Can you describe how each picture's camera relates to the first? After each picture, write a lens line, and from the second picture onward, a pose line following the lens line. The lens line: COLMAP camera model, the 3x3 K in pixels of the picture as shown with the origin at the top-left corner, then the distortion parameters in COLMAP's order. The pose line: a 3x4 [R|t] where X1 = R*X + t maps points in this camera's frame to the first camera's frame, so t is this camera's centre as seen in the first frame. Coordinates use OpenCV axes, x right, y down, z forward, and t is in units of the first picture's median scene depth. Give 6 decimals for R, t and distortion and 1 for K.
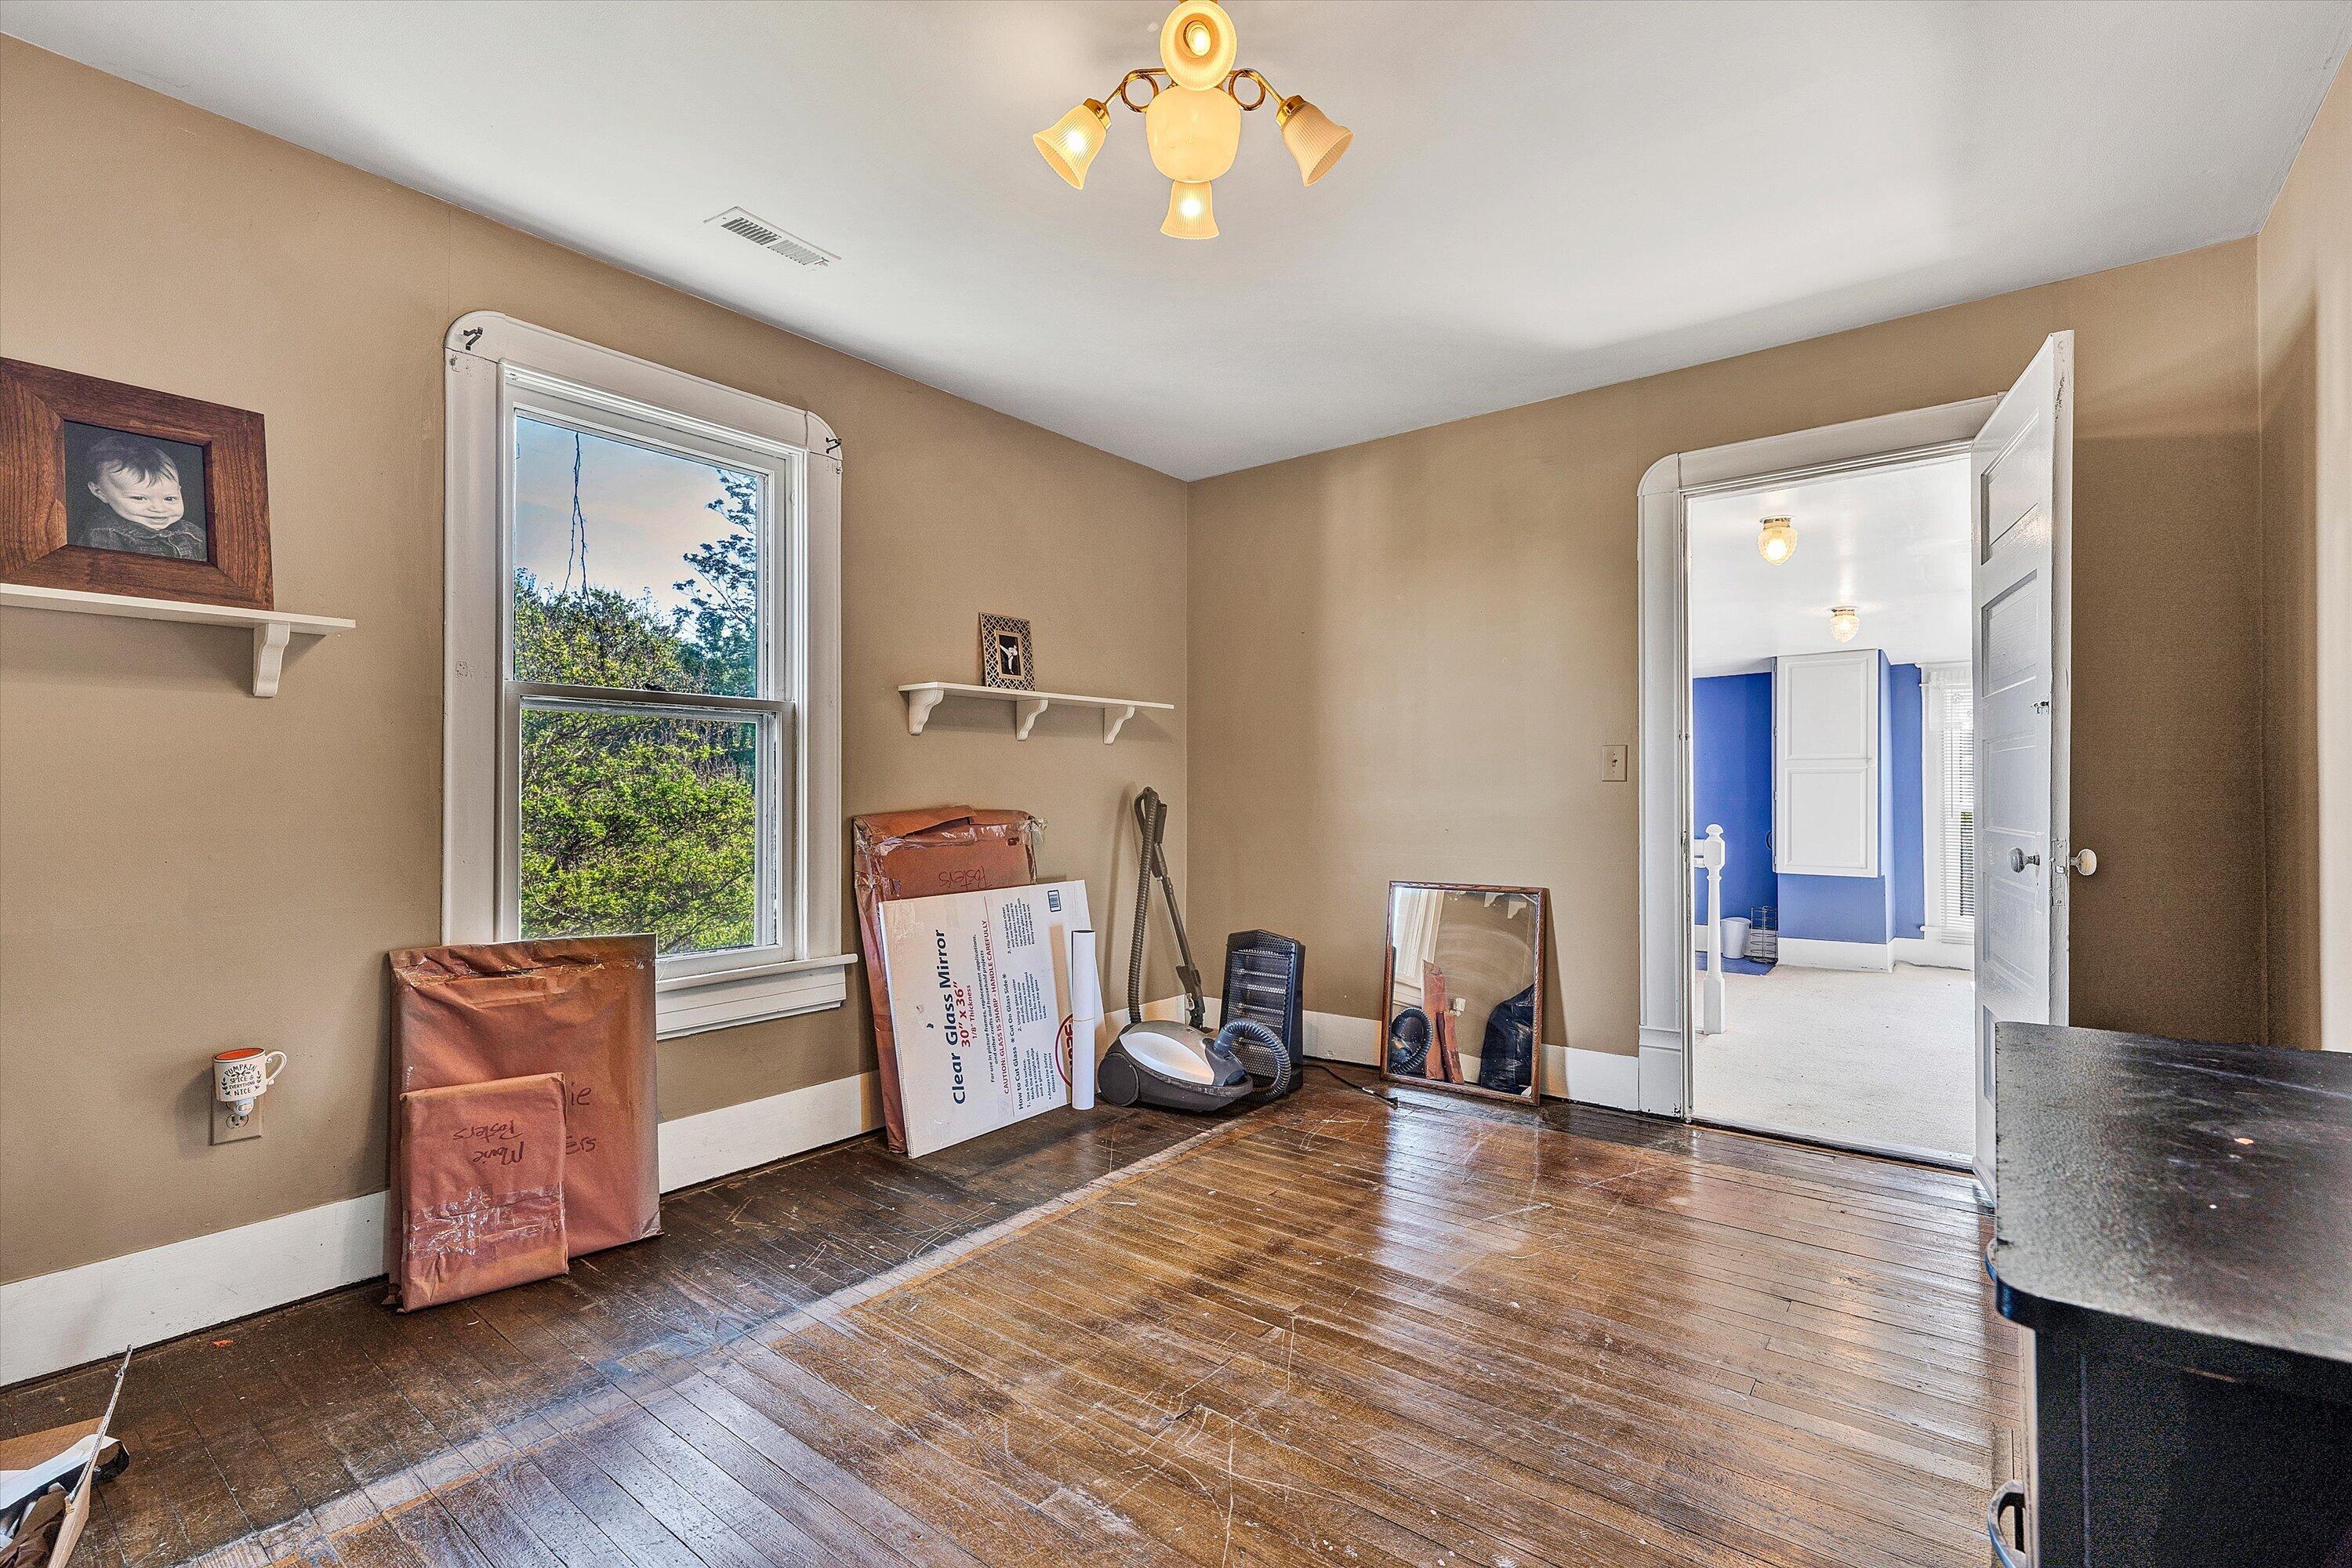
lens RADIAL K [[1044.3, 0, 1192.4], [0, 1044.3, 789.4], [0, 0, 1]] dist [0.001203, -0.000102]
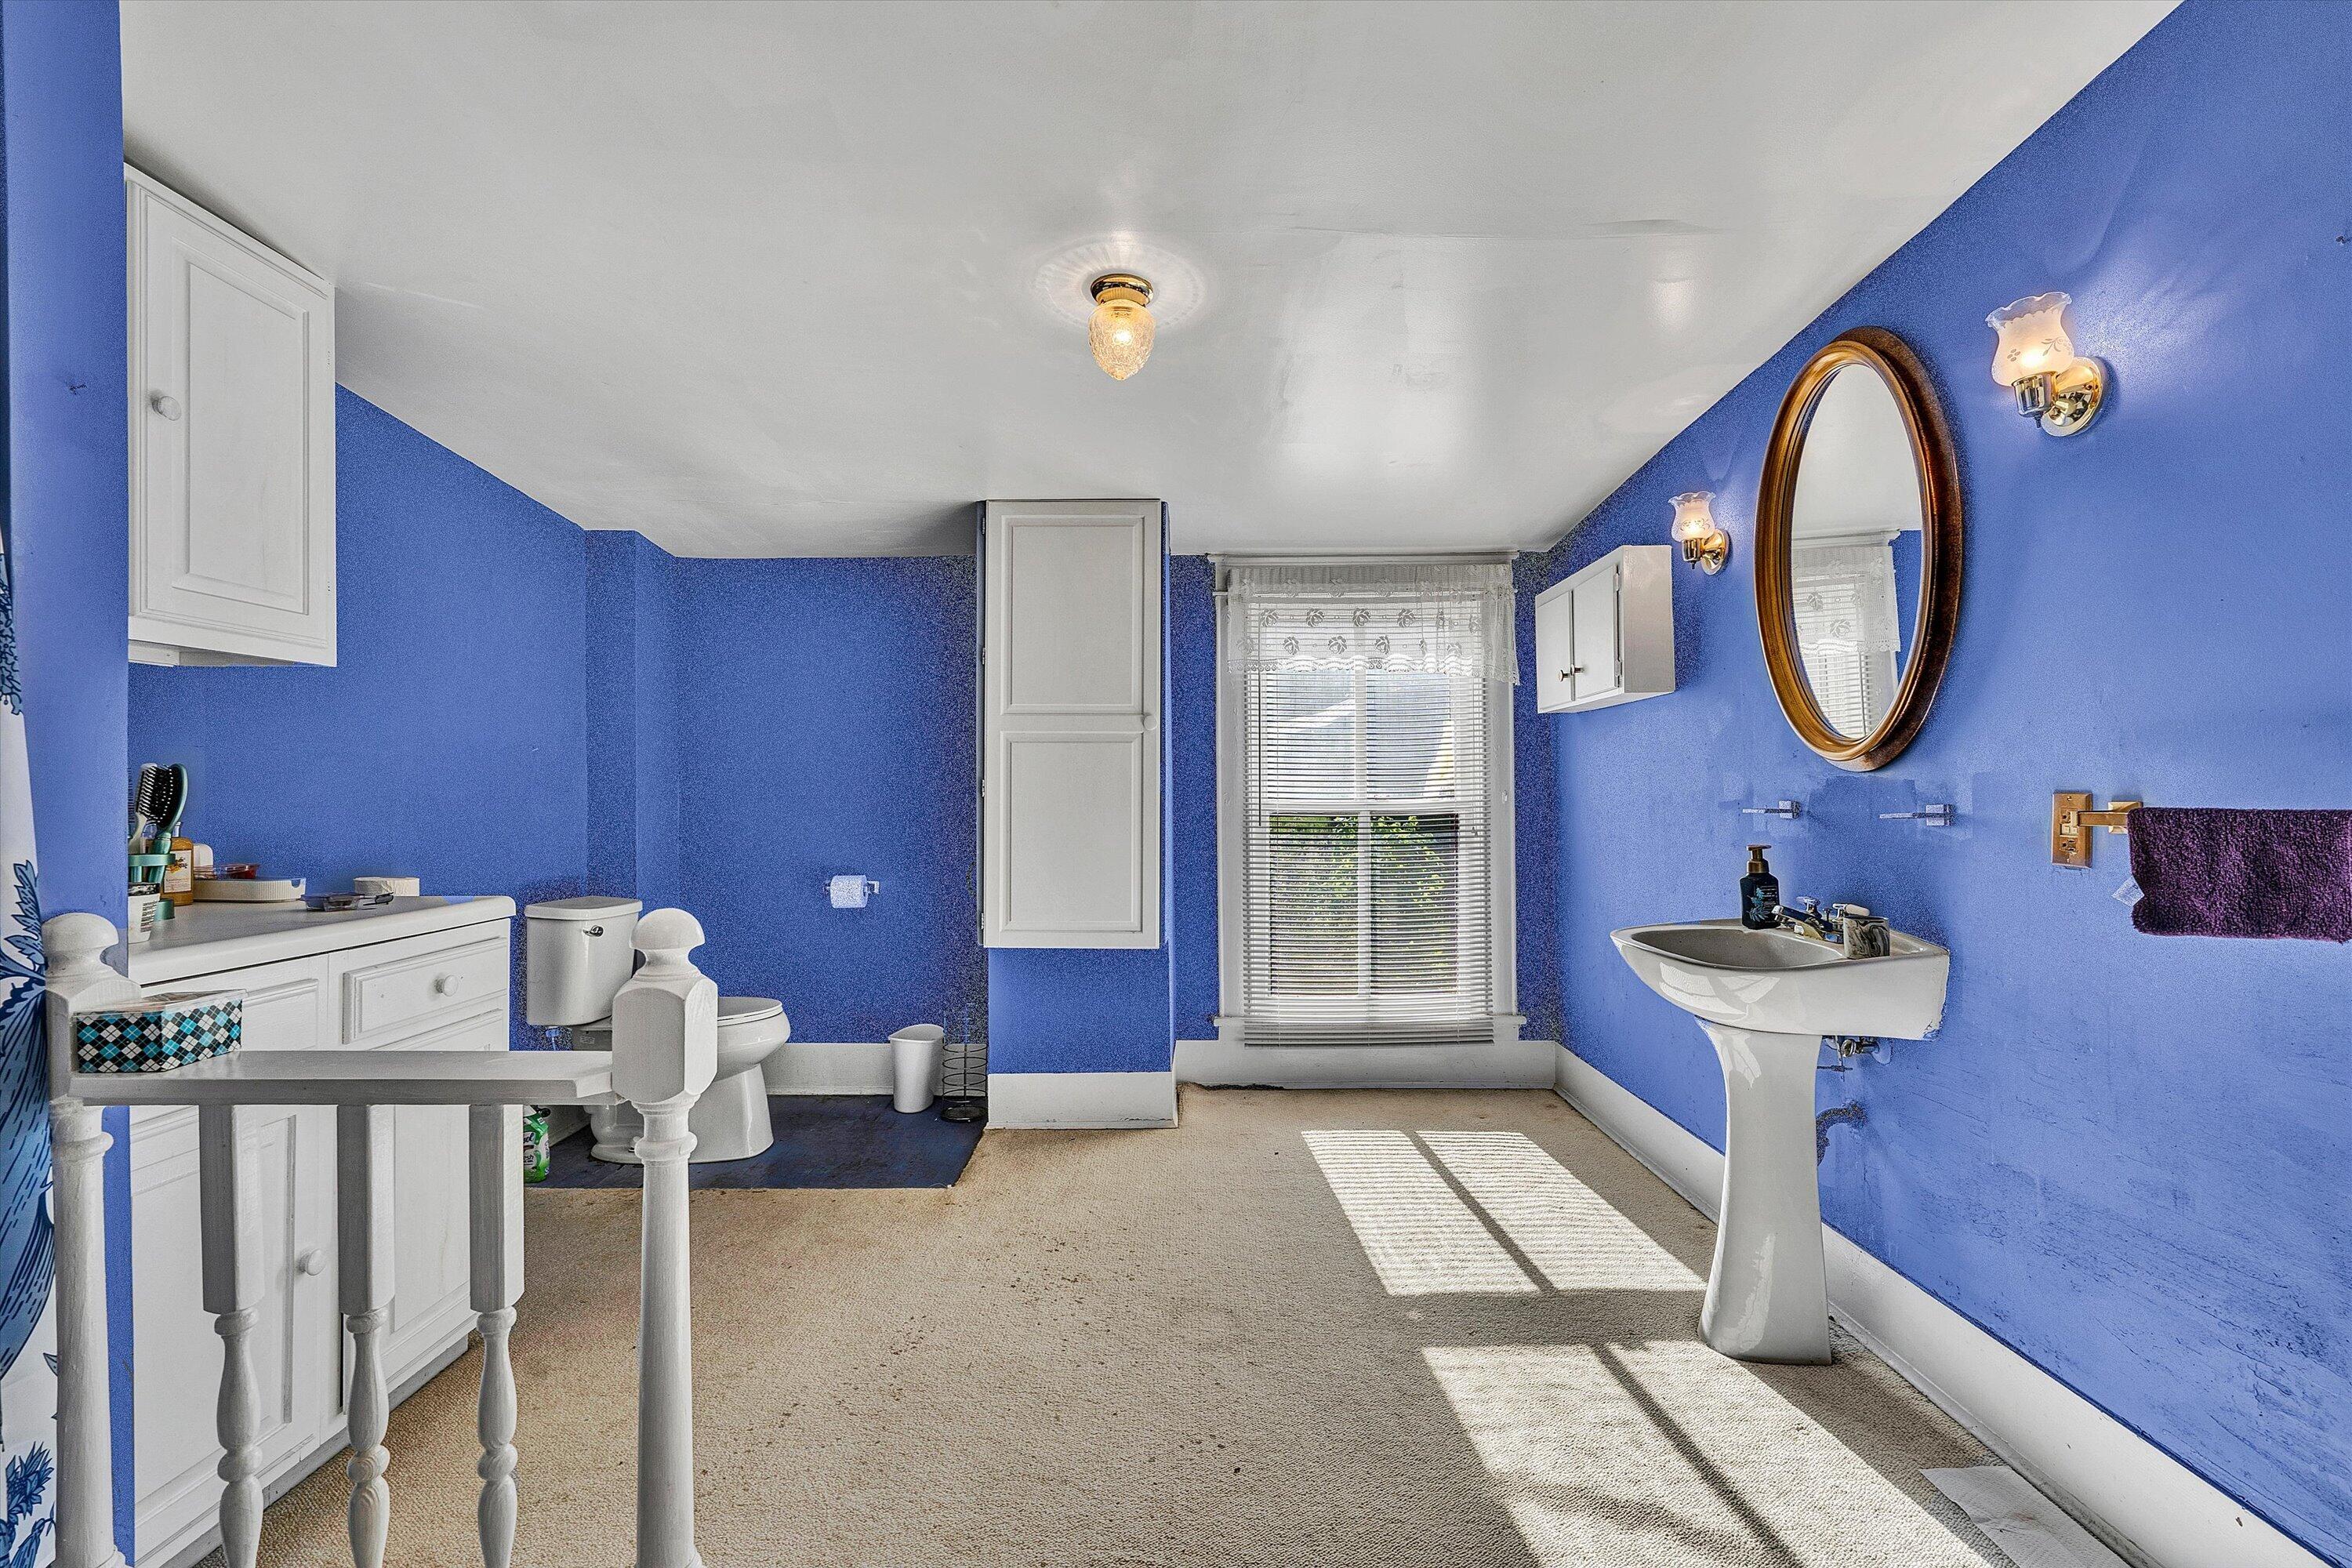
lens RADIAL K [[1044.3, 0, 1179.7], [0, 1044.3, 785.7], [0, 0, 1]] dist [0.001203, -0.000102]
pose [[0.792195, 0.004770, 0.610249, 0.336873], [-0.007522, 0.999970, 0.001947, 0.004615], [-0.610221, -0.006133, 0.792207, 0.564950]]
